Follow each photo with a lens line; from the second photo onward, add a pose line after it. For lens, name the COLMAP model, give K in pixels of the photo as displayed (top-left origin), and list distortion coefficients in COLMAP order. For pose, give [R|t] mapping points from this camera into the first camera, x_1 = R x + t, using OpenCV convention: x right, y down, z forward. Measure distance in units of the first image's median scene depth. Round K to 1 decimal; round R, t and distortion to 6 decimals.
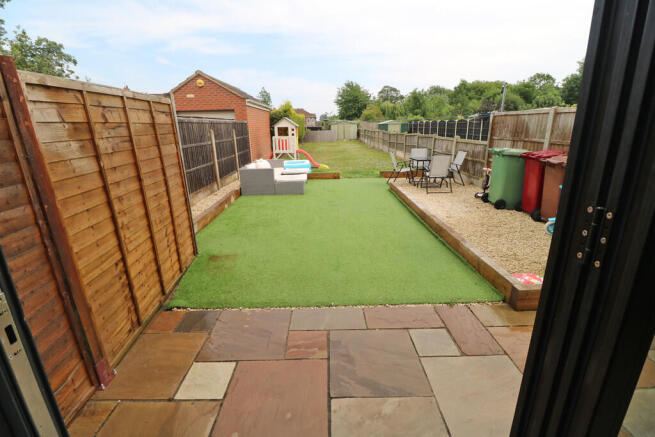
lens RADIAL K [[298.6, 0, 327.5], [0, 298.6, 218.5], [0, 0, 1]] dist [-0.000329, 0.000267]
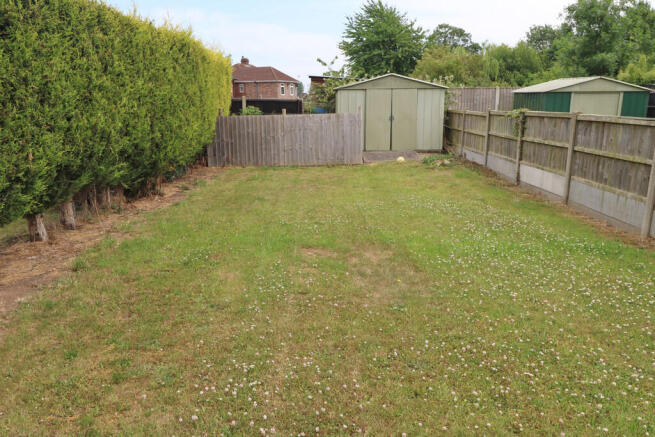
lens RADIAL K [[482.4, 0, 327.5], [0, 482.4, 218.5], [0, 0, 1]] dist [-0.005854, -0.002611]
pose [[0.999894, 0.008705, 0.011693, 0.001359], [-0.007871, 0.997551, -0.069502, -0.155461], [-0.012269, 0.069403, 0.997513, 0.522774]]
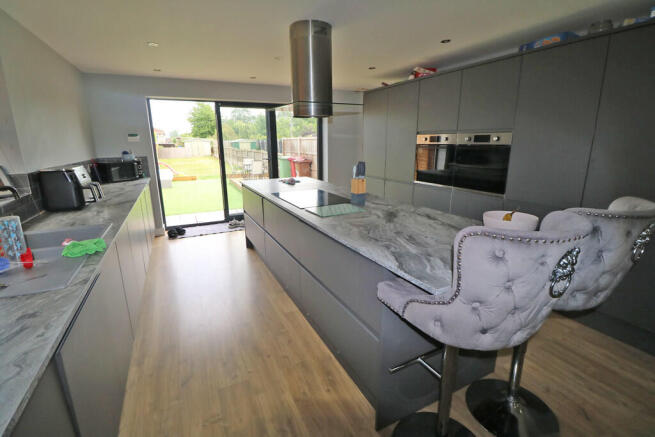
lens RADIAL K [[298.6, 0, 327.5], [0, 298.6, 218.5], [0, 0, 1]] dist [-0.000329, 0.000267]
pose [[0.900821, -0.093897, 0.423917, -0.004318], [0.117074, 0.992703, -0.028900, 0.040437], [-0.418109, 0.075663, 0.905240, -0.135454]]
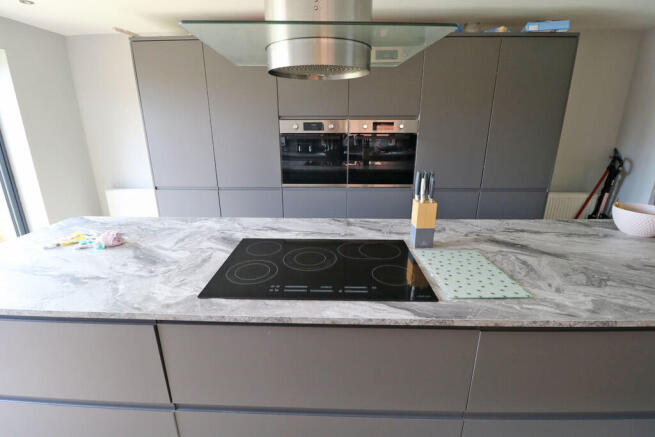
lens RADIAL K [[298.6, 0, 327.5], [0, 298.6, 218.5], [0, 0, 1]] dist [-0.000329, 0.000267]
pose [[0.054822, -0.268078, 0.961836, -0.006019], [0.296647, 0.924164, 0.240670, -0.034581], [-0.953412, 0.272132, 0.130189, 0.106383]]
